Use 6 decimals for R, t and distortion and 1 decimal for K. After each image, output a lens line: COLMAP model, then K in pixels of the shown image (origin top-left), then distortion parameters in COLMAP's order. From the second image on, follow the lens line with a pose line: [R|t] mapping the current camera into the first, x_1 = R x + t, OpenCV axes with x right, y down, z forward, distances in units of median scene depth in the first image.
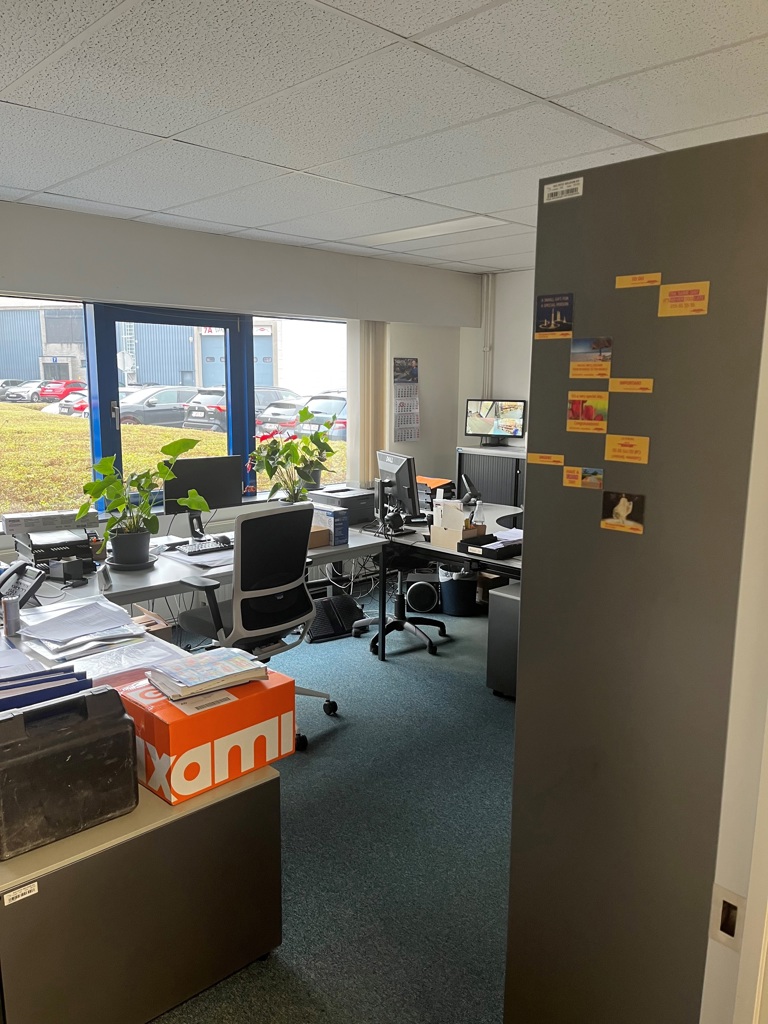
lens RADIAL K [[779.1, 0, 384.5], [0, 779.1, 511.8], [0, 0, 1]] dist [0.050896, -0.027074]
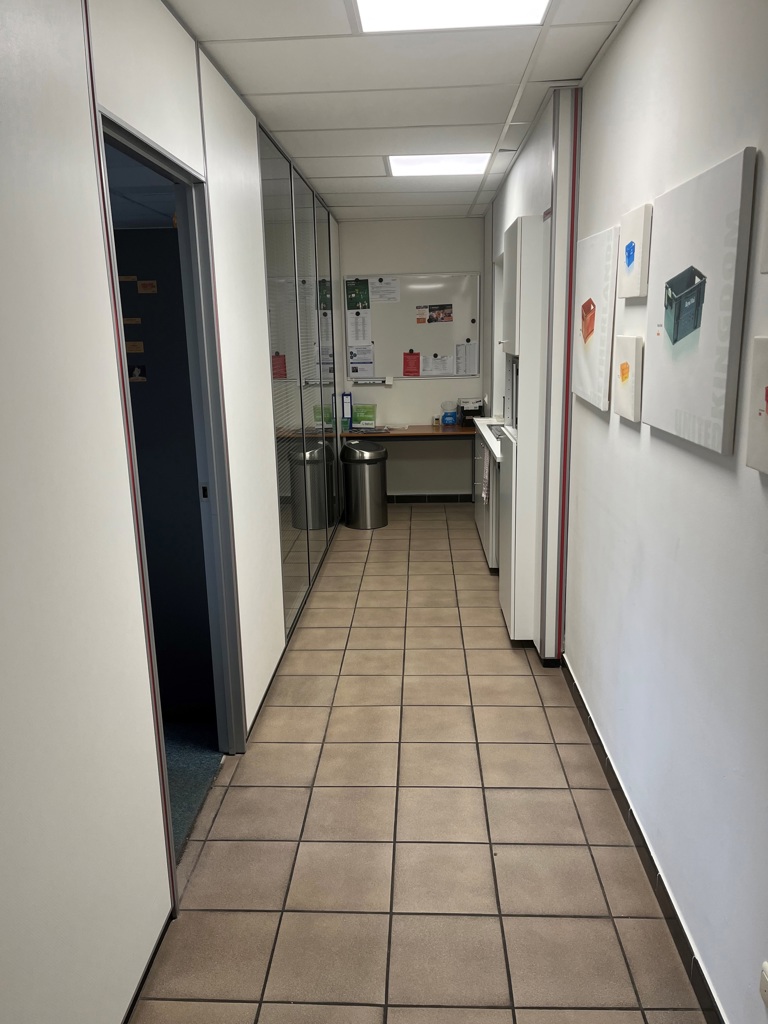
lens RADIAL K [[779.1, 0, 384.2], [0, 779.1, 510.9], [0, 0, 1]] dist [0.050896, -0.027074]
pose [[0.722526, -0.181263, 0.667159, -0.853840], [0.149738, 0.983140, 0.104948, 0.282377], [-0.674933, 0.024072, 0.737486, -1.326265]]
